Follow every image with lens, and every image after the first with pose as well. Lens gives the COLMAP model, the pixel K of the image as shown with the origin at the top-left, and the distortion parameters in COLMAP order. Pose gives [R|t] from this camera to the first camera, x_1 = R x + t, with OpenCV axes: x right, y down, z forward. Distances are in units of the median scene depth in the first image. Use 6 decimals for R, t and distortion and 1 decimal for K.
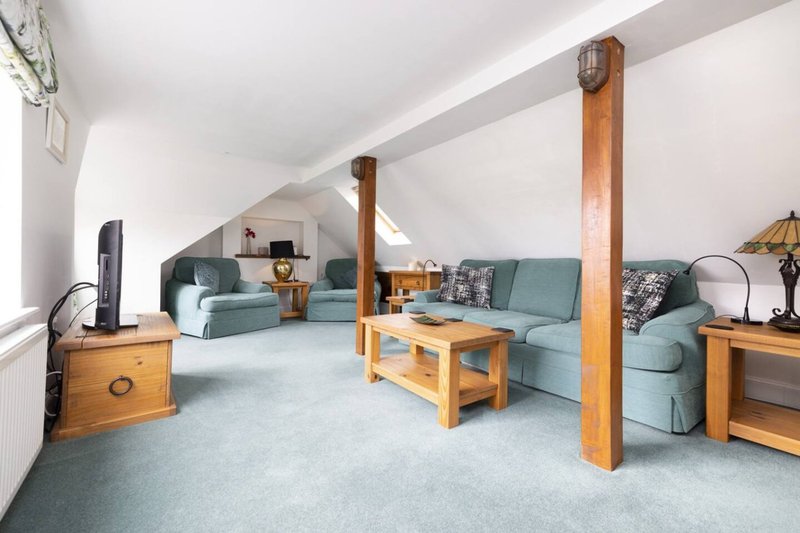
lens RADIAL K [[334.9, 0, 398.5], [0, 334.9, 261.6], [0, 0, 1]] dist [0.002793, 0.000498]
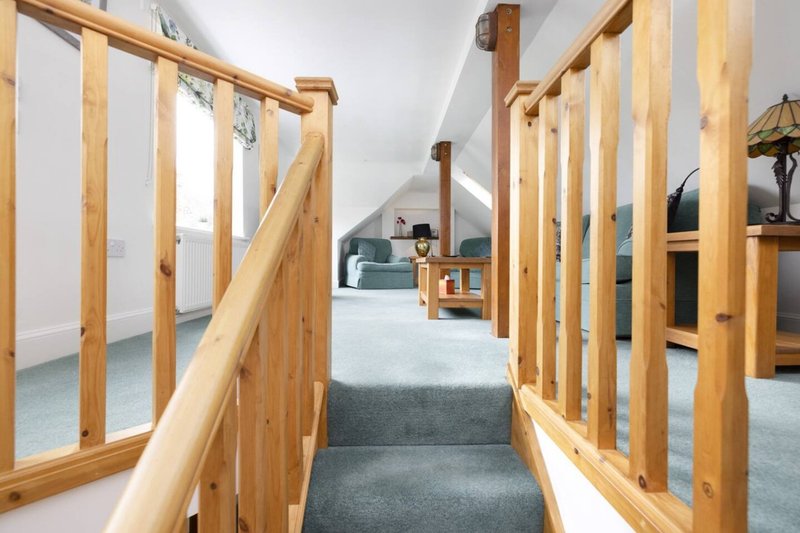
lens RADIAL K [[334.9, 0, 398.5], [0, 334.9, 261.6], [0, 0, 1]] dist [0.002793, 0.000498]
pose [[0.824683, -0.011969, -0.565468, 0.293341], [0.004938, 0.999890, -0.013962, 0.095685], [0.565573, 0.008722, 0.824652, -0.083775]]
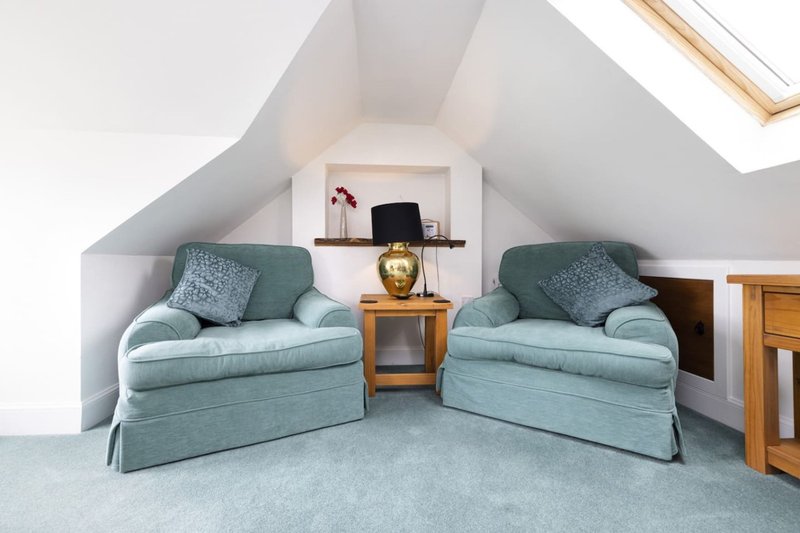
lens RADIAL K [[334.9, 0, 398.5], [0, 334.9, 261.6], [0, 0, 1]] dist [0.002793, 0.000498]
pose [[0.848909, -0.008628, -0.528468, -0.110406], [0.004332, 0.999947, -0.009368, 0.017681], [0.528521, 0.005663, 0.848901, 0.631480]]
